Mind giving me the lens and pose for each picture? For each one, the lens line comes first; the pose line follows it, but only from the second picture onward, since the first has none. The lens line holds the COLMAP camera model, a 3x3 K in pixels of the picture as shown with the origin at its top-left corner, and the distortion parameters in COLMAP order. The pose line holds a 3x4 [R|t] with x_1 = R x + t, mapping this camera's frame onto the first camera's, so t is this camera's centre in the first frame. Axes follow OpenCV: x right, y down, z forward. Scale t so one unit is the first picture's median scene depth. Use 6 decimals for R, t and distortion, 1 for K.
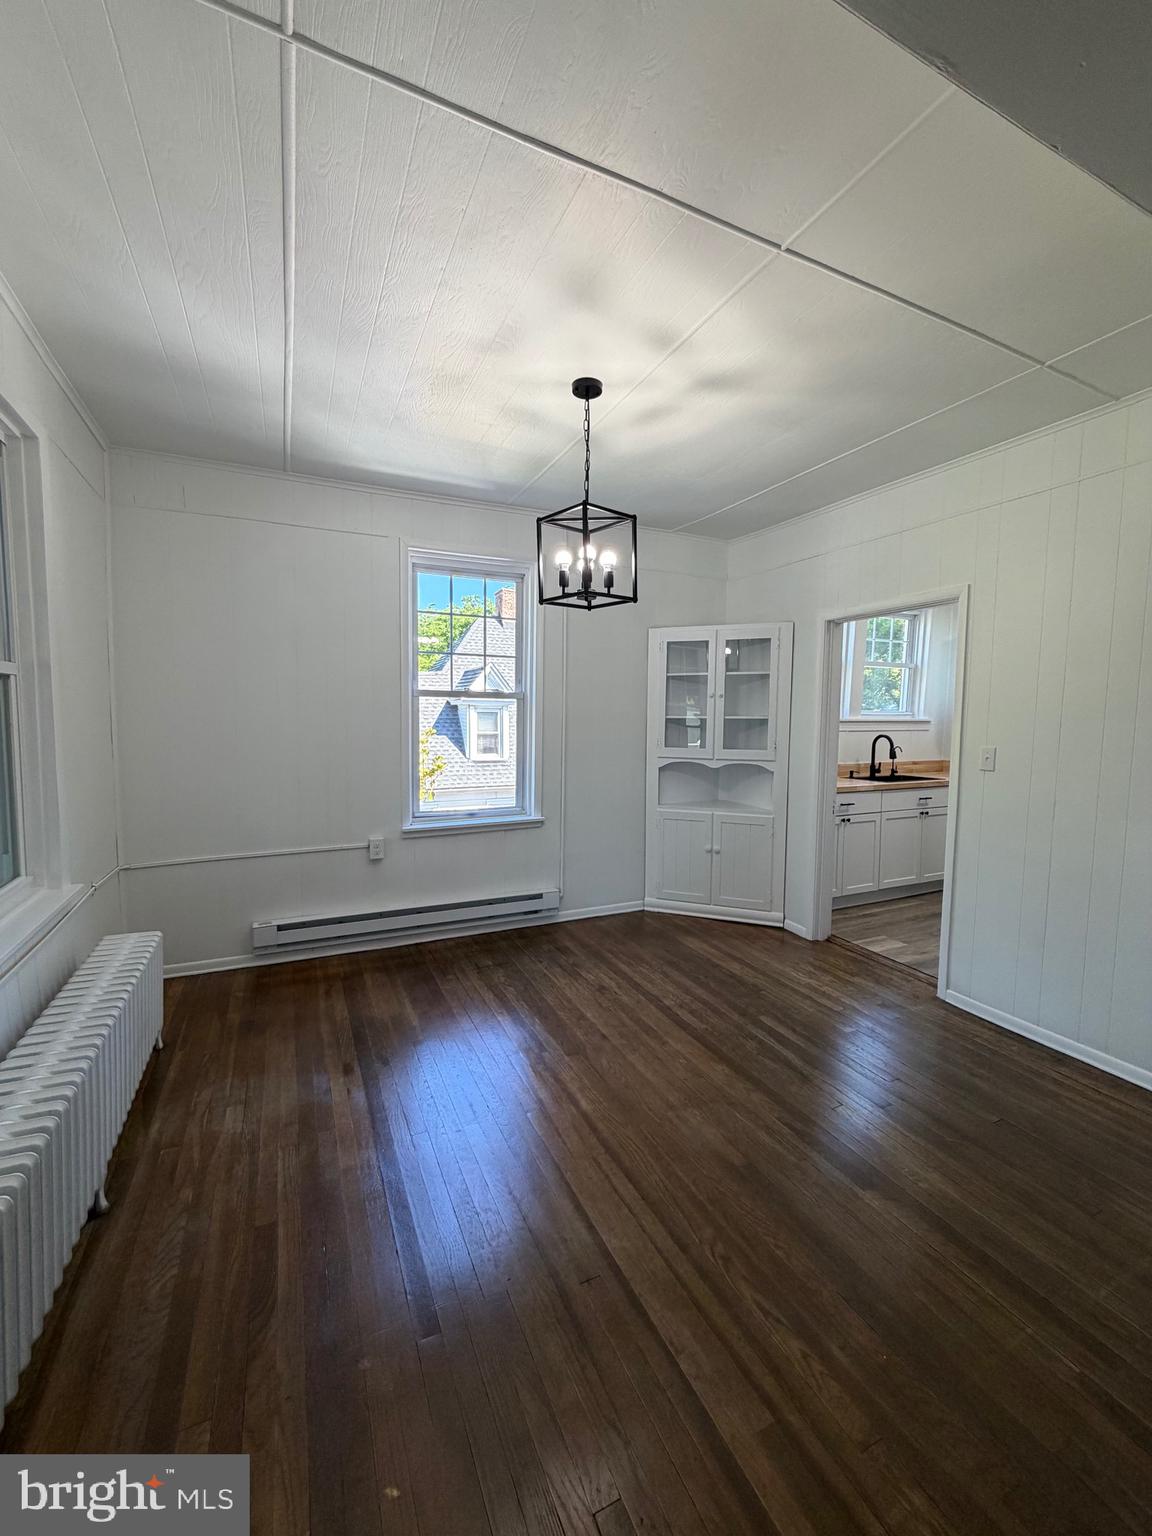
lens RADIAL K [[611.4, 0, 576.0], [0, 611.4, 768.0], [0, 0, 1]] dist [-0.000008, 0.000081]
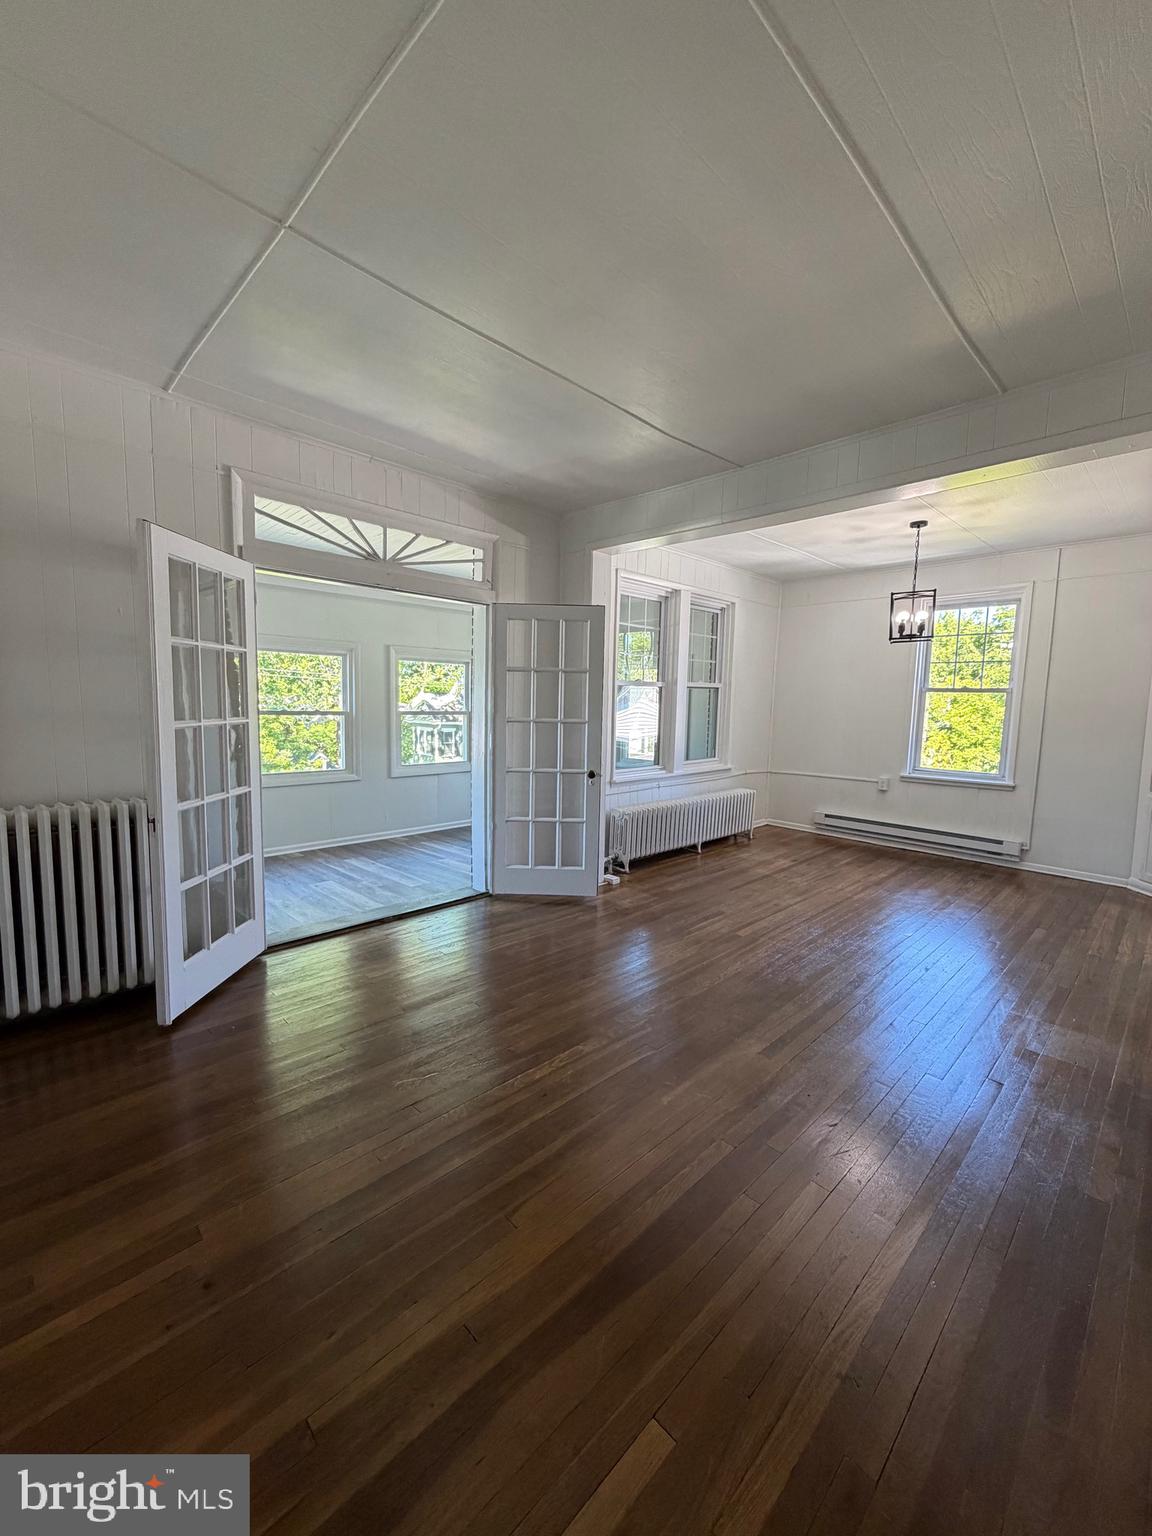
lens RADIAL K [[611.4, 0, 576.0], [0, 611.4, 768.0], [0, 0, 1]] dist [-0.000008, 0.000081]
pose [[0.321519, 0.103579, -0.941221, 1.054874], [-0.100501, 0.992117, 0.074849, 0.053543], [0.941554, 0.070528, 0.329395, -0.371740]]
